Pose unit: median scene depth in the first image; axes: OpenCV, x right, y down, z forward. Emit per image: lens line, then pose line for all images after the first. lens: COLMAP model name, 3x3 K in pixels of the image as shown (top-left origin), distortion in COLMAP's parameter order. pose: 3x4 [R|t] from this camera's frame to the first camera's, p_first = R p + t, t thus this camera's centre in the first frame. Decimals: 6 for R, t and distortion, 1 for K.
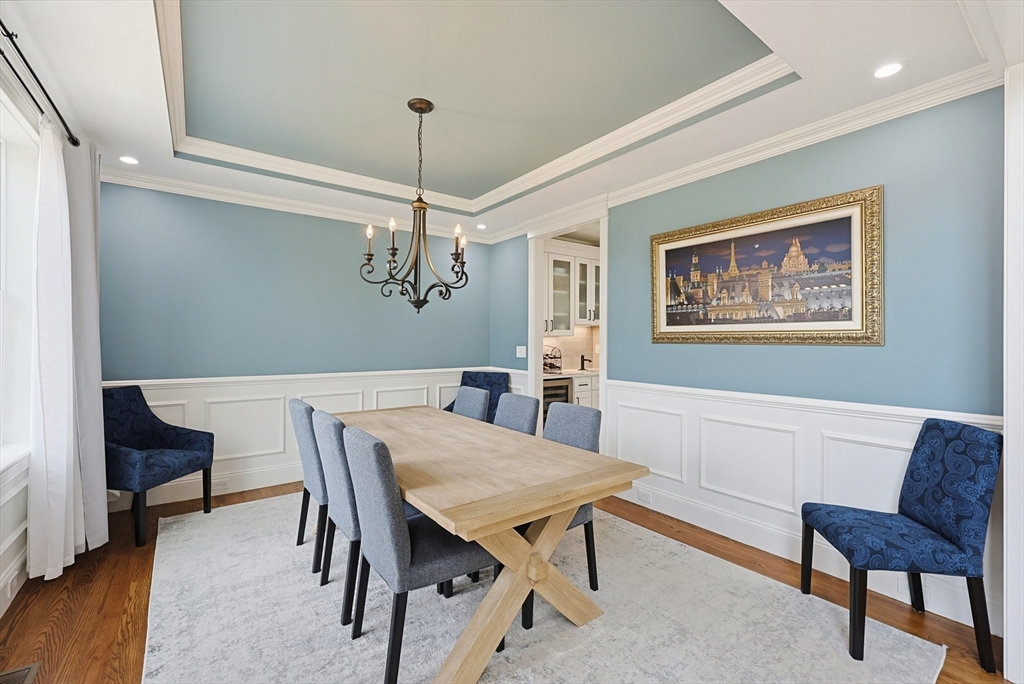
lens RADIAL K [[436.3, 0, 513.4], [0, 436.3, 339.4], [0, 0, 1]] dist [-0.002031, 0.000664]
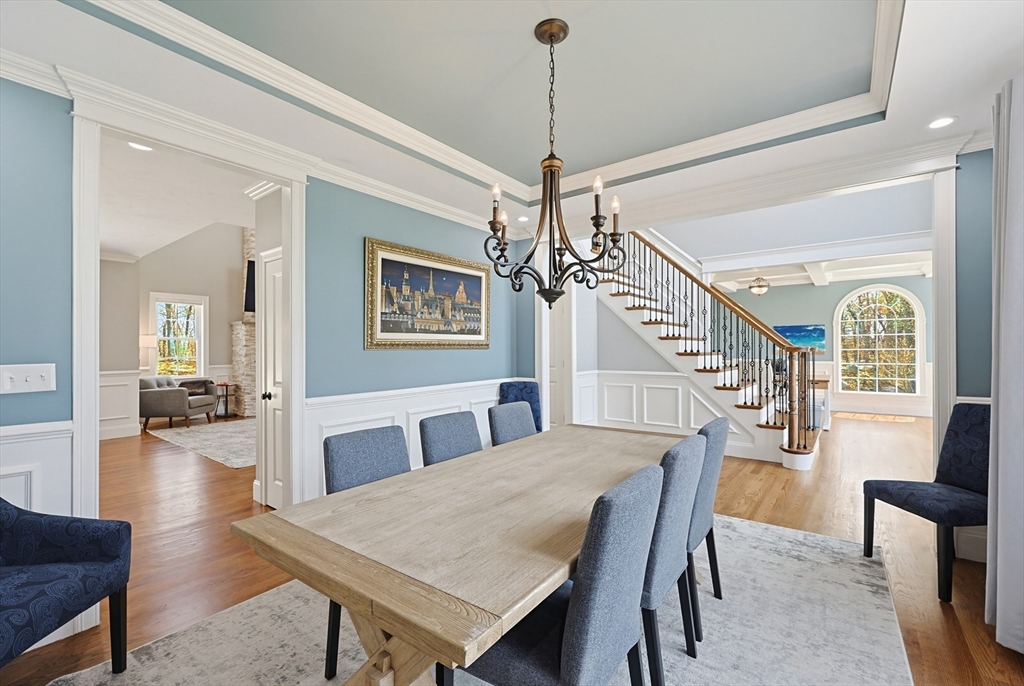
lens RADIAL K [[436.3, 0, 515.9], [0, 436.3, 346.4], [0, 0, 1]] dist [-0.002031, 0.000664]
pose [[-0.281995, 0.002381, 0.959413, -0.784143], [0.005100, 0.999987, -0.000982, 0.004358], [-0.959402, 0.004616, -0.282003, 1.091916]]
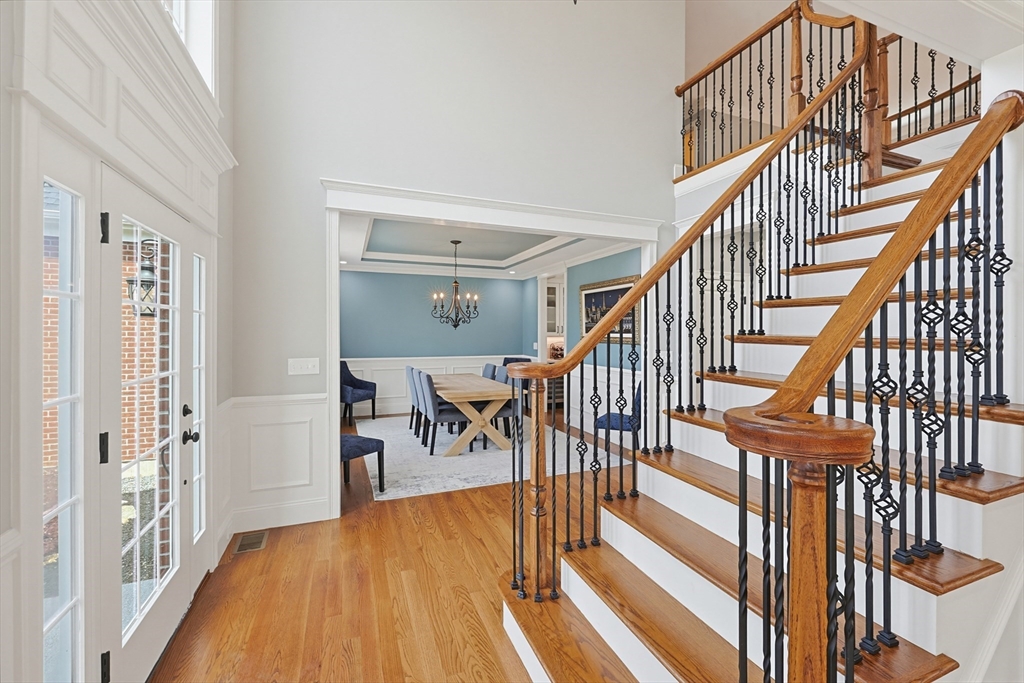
lens RADIAL K [[436.3, 0, 516.4], [0, 436.3, 334.5], [0, 0, 1]] dist [-0.002031, 0.000664]
pose [[0.965508, 0.003752, -0.260346, 0.618626], [-0.002495, 0.999984, 0.005158, -0.039475], [0.260361, -0.004331, 0.965502, -1.032957]]
